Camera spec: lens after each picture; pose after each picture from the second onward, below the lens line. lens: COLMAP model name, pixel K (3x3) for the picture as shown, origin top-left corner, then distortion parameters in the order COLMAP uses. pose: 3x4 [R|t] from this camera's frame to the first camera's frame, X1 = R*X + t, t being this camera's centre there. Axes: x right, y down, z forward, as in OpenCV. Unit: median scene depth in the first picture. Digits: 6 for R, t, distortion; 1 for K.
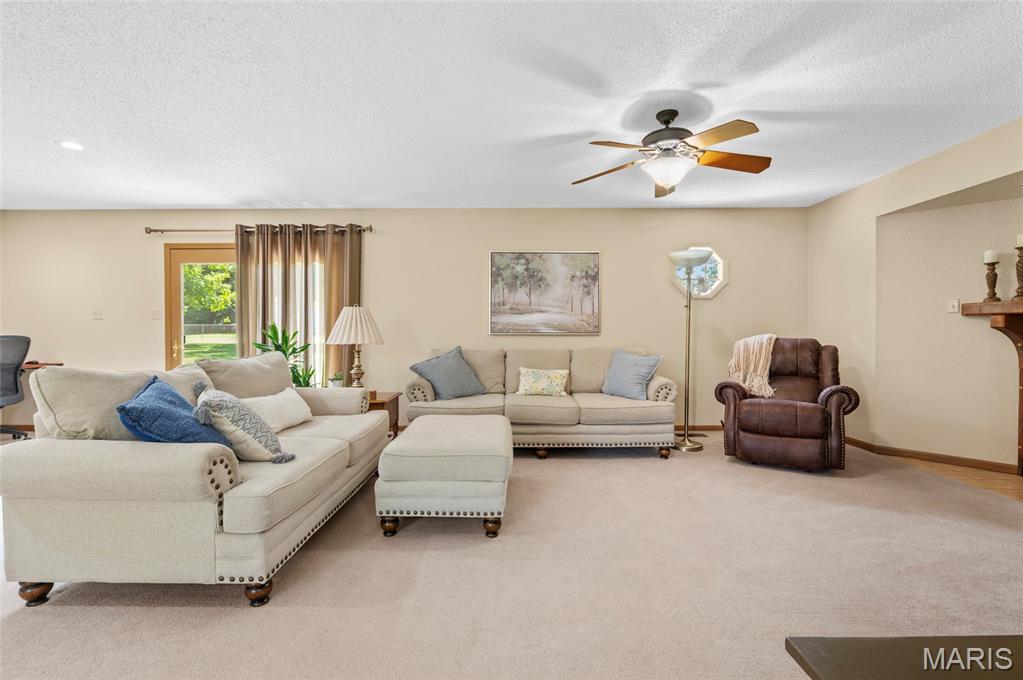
lens RADIAL K [[457.5, 0, 511.0], [0, 457.5, 336.3], [0, 0, 1]] dist [-0.007970, -0.001402]
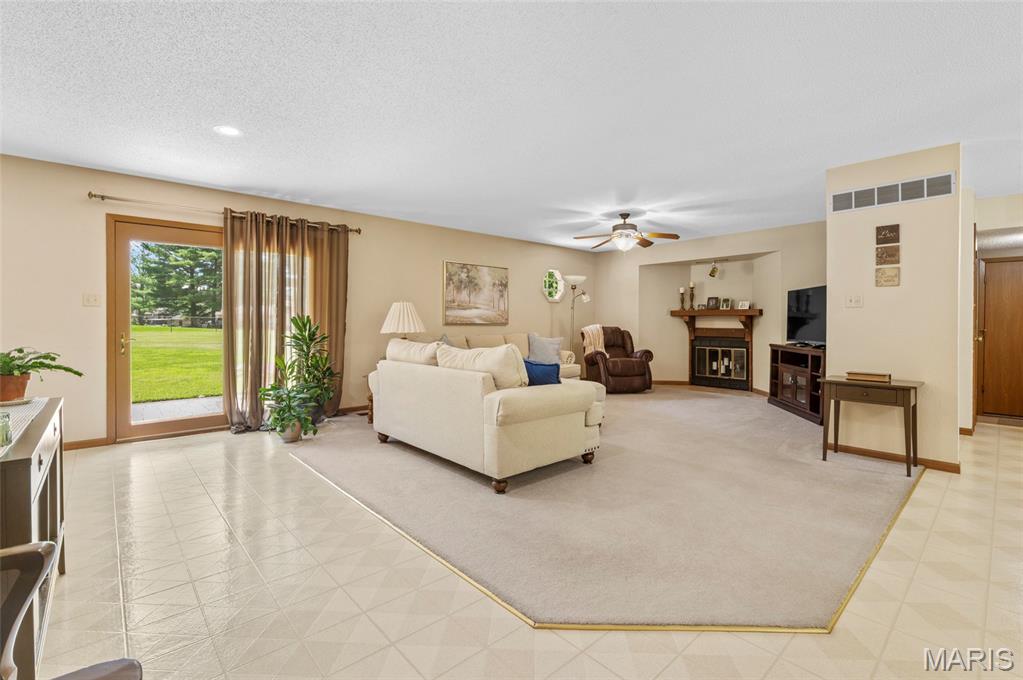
lens RADIAL K [[457.5, 0, 508.7], [0, 457.5, 324.2], [0, 0, 1]] dist [-0.007970, -0.001402]
pose [[0.743384, 0.000170, 0.668865, -0.778964], [0.002451, 0.999993, -0.002978, -0.001313], [-0.668860, 0.003853, 0.743378, -0.083654]]
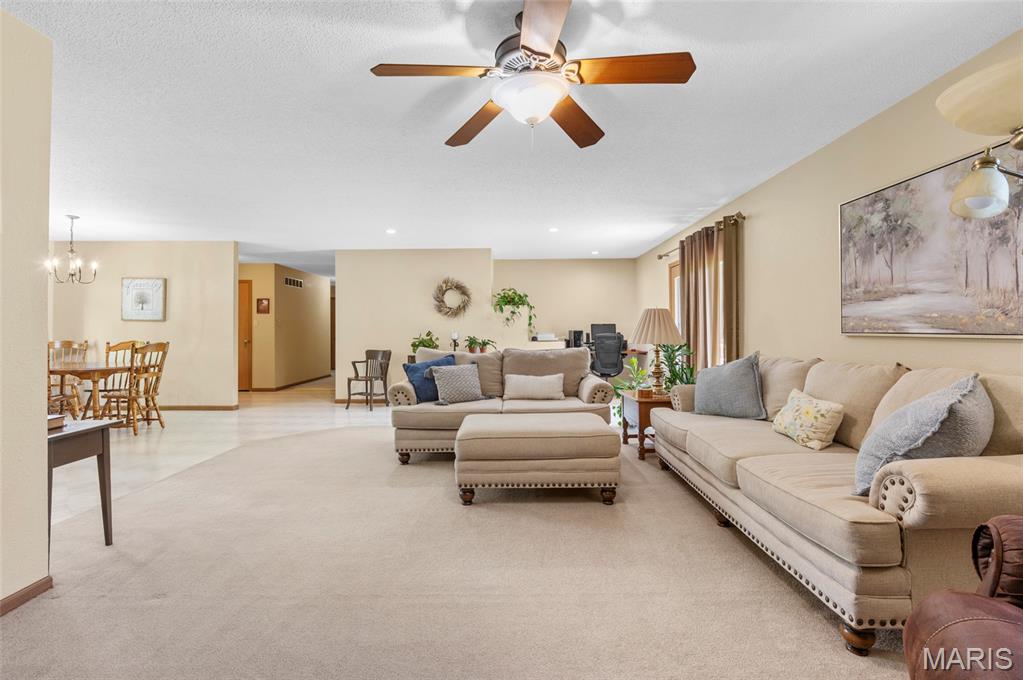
lens RADIAL K [[457.5, 0, 513.4], [0, 457.5, 331.9], [0, 0, 1]] dist [-0.007970, -0.001402]
pose [[0.002310, 0.003614, -0.999991, 0.581242], [-0.000256, 0.999993, 0.003614, -0.011259], [0.999997, 0.000248, 0.002311, 0.549874]]
